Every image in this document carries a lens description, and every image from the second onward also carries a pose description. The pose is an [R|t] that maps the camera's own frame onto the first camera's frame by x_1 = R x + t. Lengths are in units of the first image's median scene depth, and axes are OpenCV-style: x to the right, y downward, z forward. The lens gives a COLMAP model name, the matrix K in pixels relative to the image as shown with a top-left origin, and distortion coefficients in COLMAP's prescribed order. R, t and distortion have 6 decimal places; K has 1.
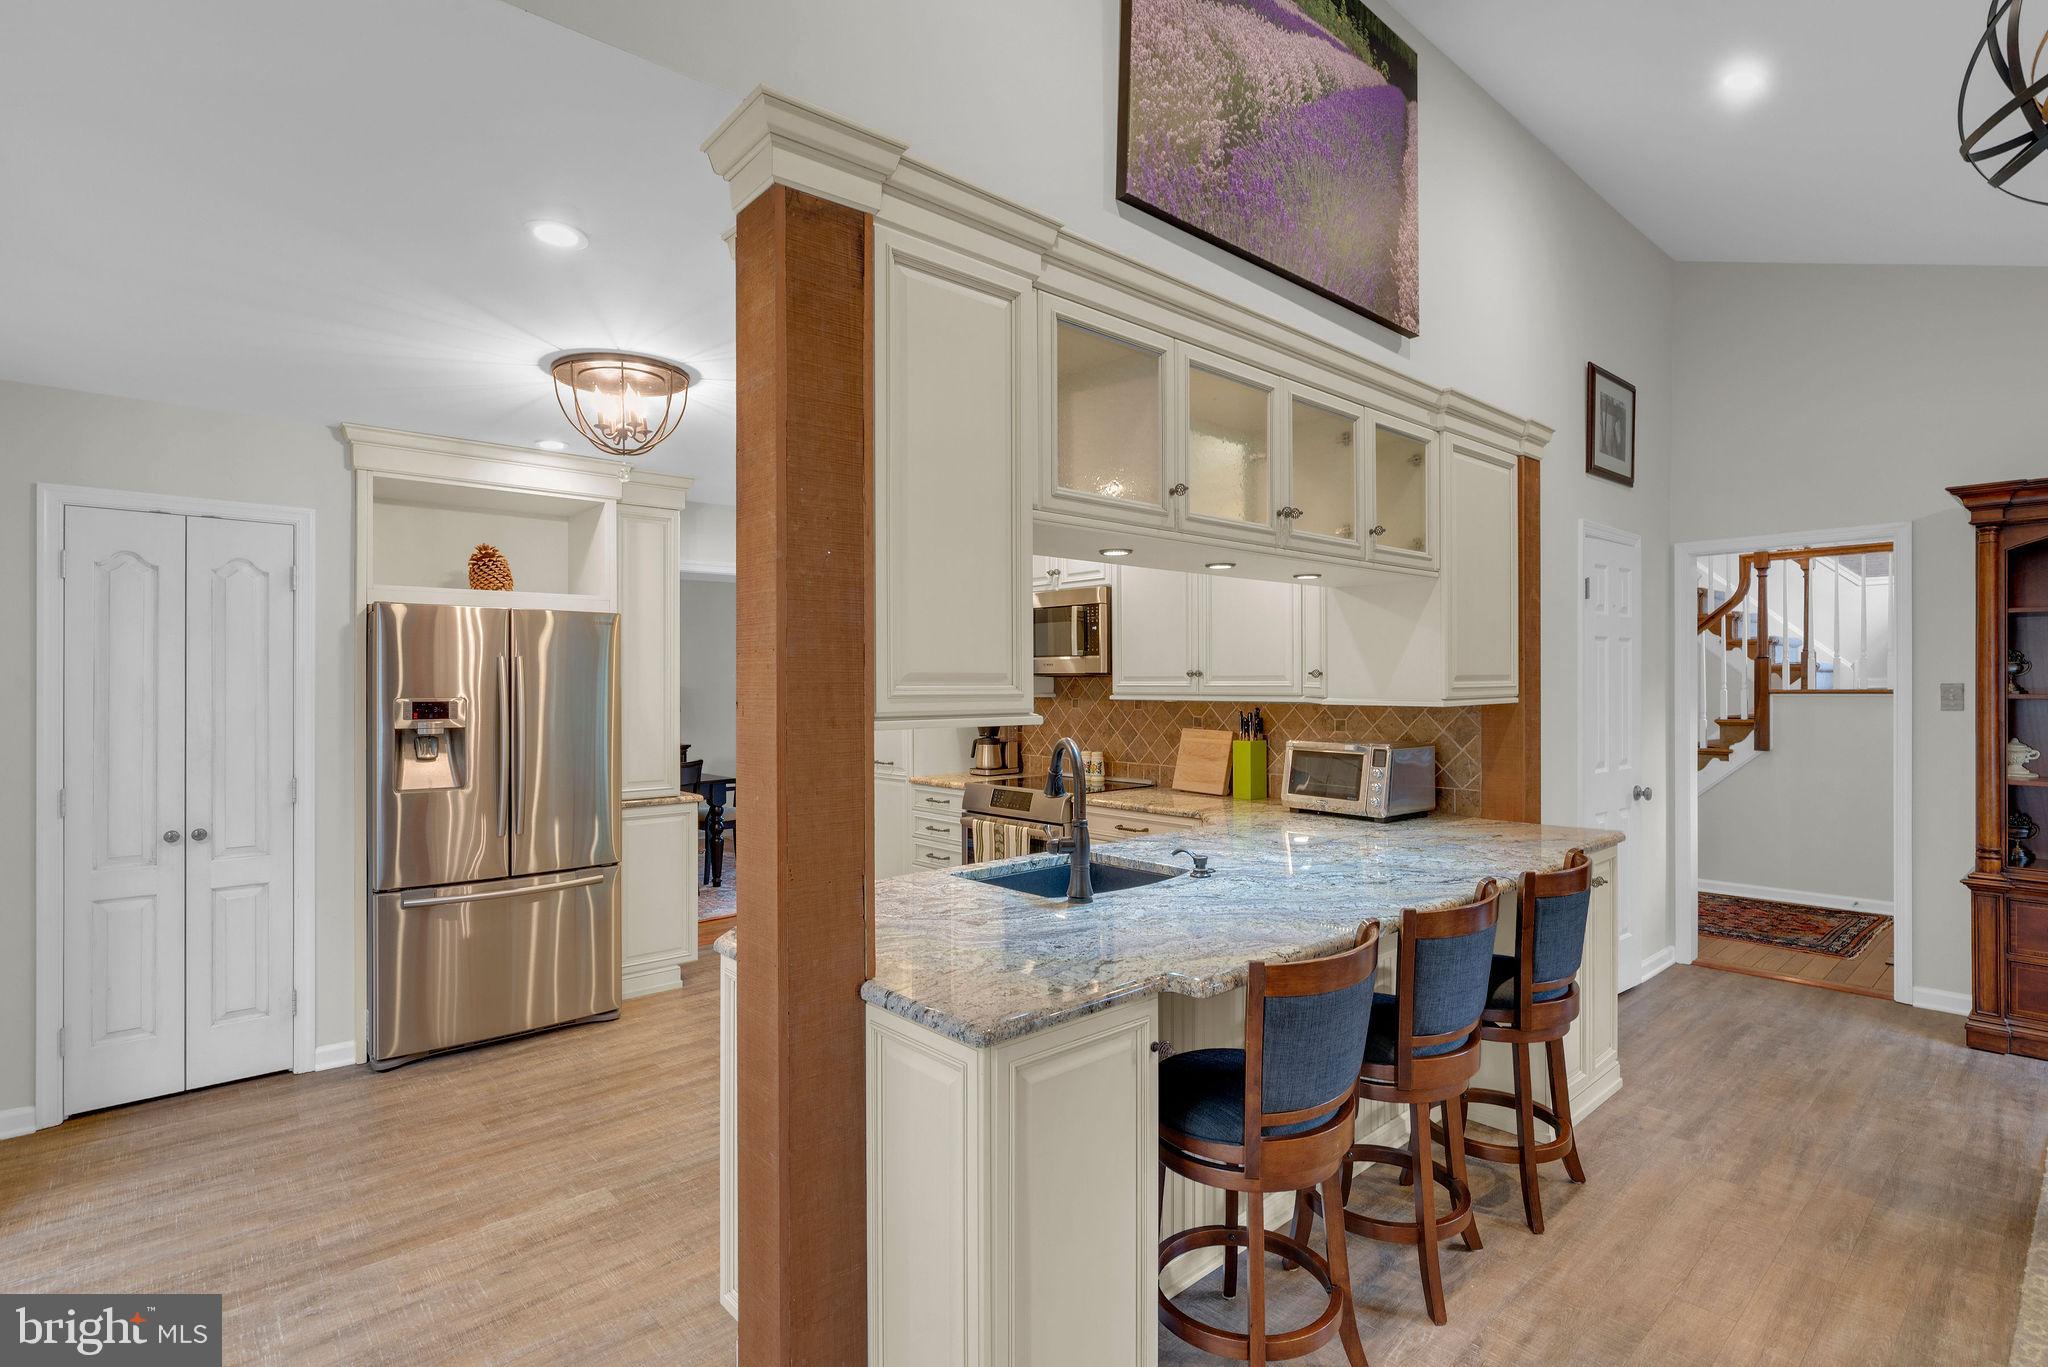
lens RADIAL K [[1016.1, 0, 1009.1], [0, 1016.1, 682.7], [0, 0, 1]] dist [0.001436, 0.000435]
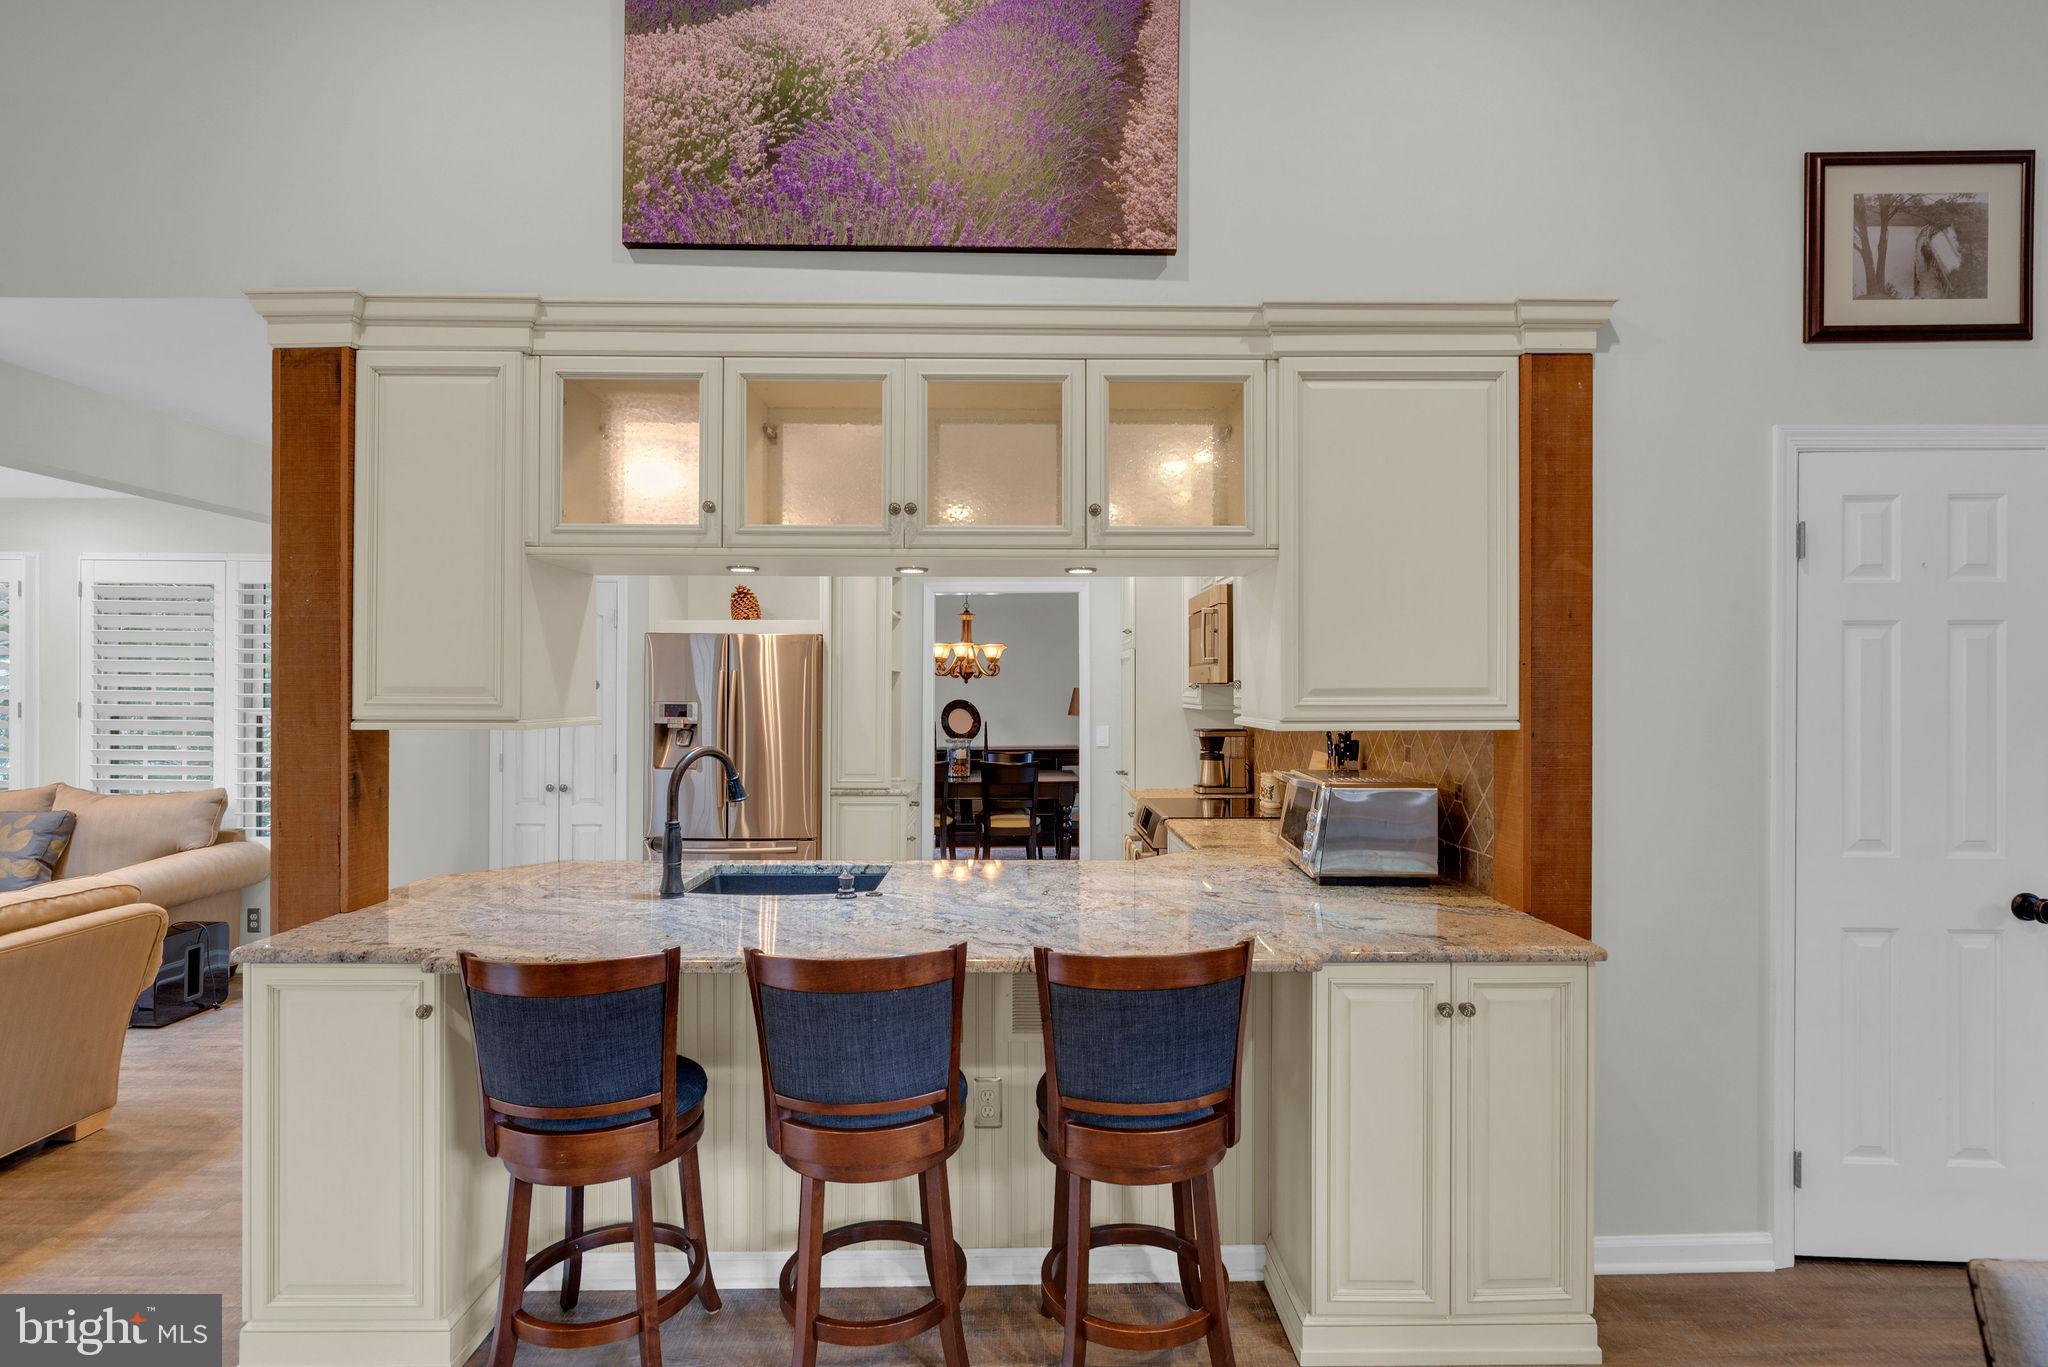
lens RADIAL K [[1016.1, 0, 989.9], [0, 1016.1, 689.7], [0, 0, 1]] dist [0.001436, 0.000435]
pose [[0.741376, 0.005233, -0.671070, 0.830952], [-0.005453, 0.999984, 0.001773, -0.007200], [0.671068, 0.002345, 0.741392, 0.337845]]
